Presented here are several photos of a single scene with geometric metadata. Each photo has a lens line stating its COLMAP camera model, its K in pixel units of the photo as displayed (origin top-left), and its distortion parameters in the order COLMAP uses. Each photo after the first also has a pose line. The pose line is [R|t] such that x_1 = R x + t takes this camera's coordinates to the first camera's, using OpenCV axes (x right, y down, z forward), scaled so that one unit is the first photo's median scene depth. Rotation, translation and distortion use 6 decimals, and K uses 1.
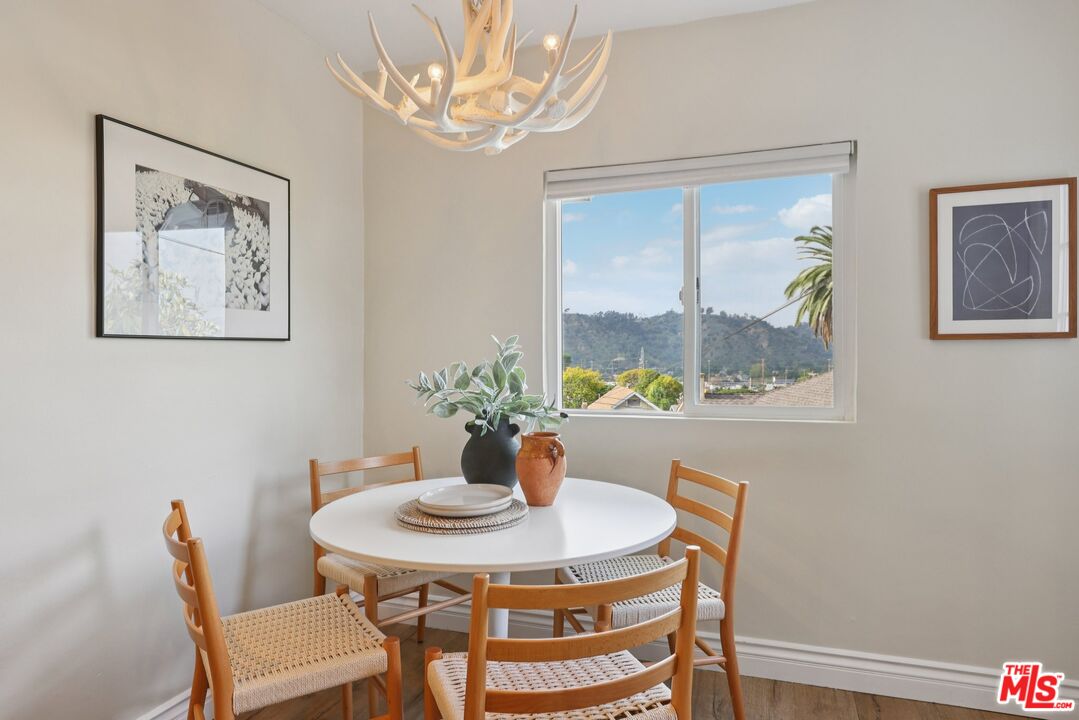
lens RADIAL K [[691.5, 0, 539.5], [0, 691.5, 360.0], [0, 0, 1]] dist [-0.000052, 0.000174]
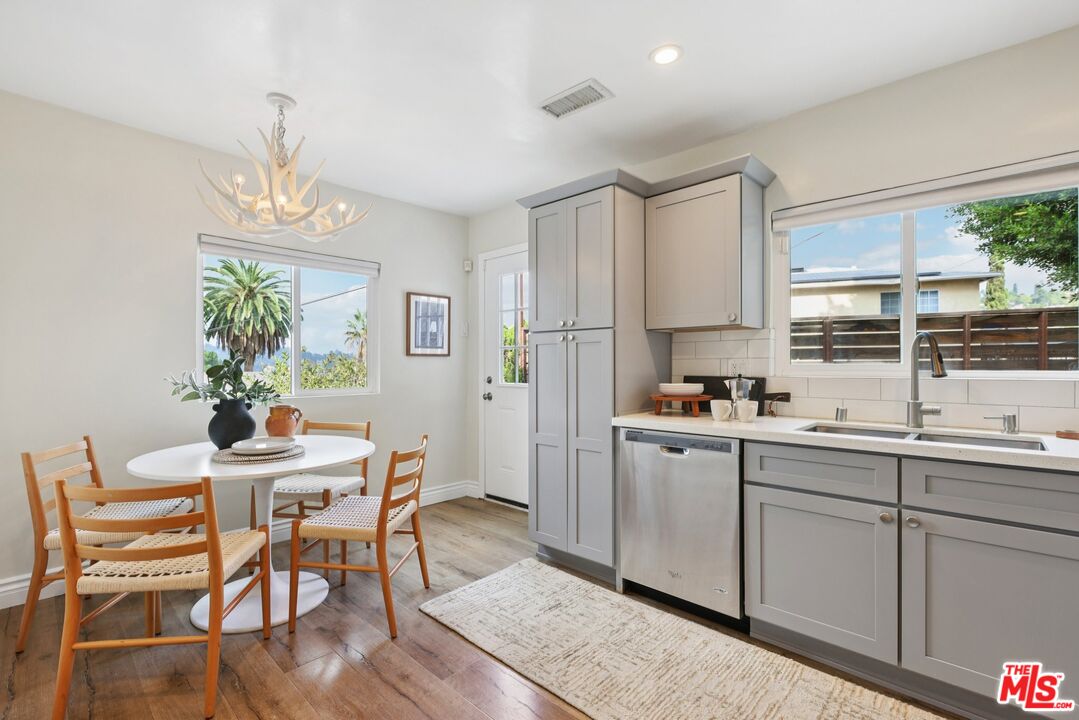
lens RADIAL K [[502.7, 0, 539.5], [0, 502.7, 360.0], [0, 0, 1]] dist [0.000048, -0.000012]
pose [[0.402839, 0.013428, 0.915172, -0.827811], [-0.004113, 0.999909, -0.012861, 0.004394], [-0.915262, 0.001417, 0.402858, -0.098861]]
